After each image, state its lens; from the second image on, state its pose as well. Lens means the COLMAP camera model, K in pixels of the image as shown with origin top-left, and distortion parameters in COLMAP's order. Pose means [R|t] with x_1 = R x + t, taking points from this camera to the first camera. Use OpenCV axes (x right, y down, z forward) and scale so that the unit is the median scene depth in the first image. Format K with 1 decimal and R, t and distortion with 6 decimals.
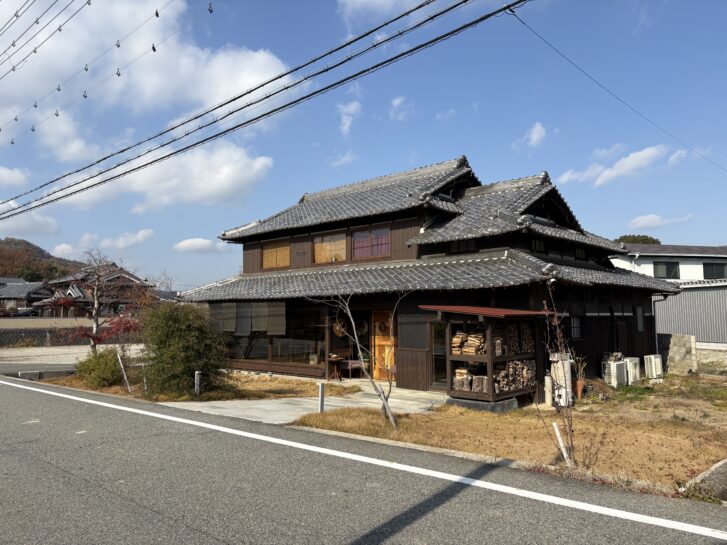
lens RADIAL K [[556.8, 0, 364.9], [0, 556.8, 269.9], [0, 0, 1]] dist [-0.012587, -0.006986]
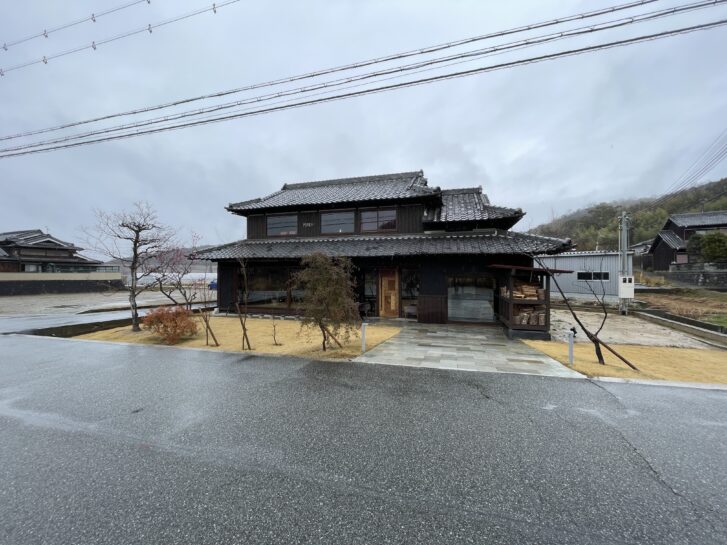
lens RADIAL K [[292.1, 0, 366.2], [0, 292.1, 275.5], [0, 0, 1]] dist [-0.014363, 0.000162]
pose [[0.896922, -0.008524, 0.442107, -0.343702], [-0.035377, 0.995226, 0.090959, 0.024765], [-0.440772, -0.097224, 0.892338, 0.348341]]
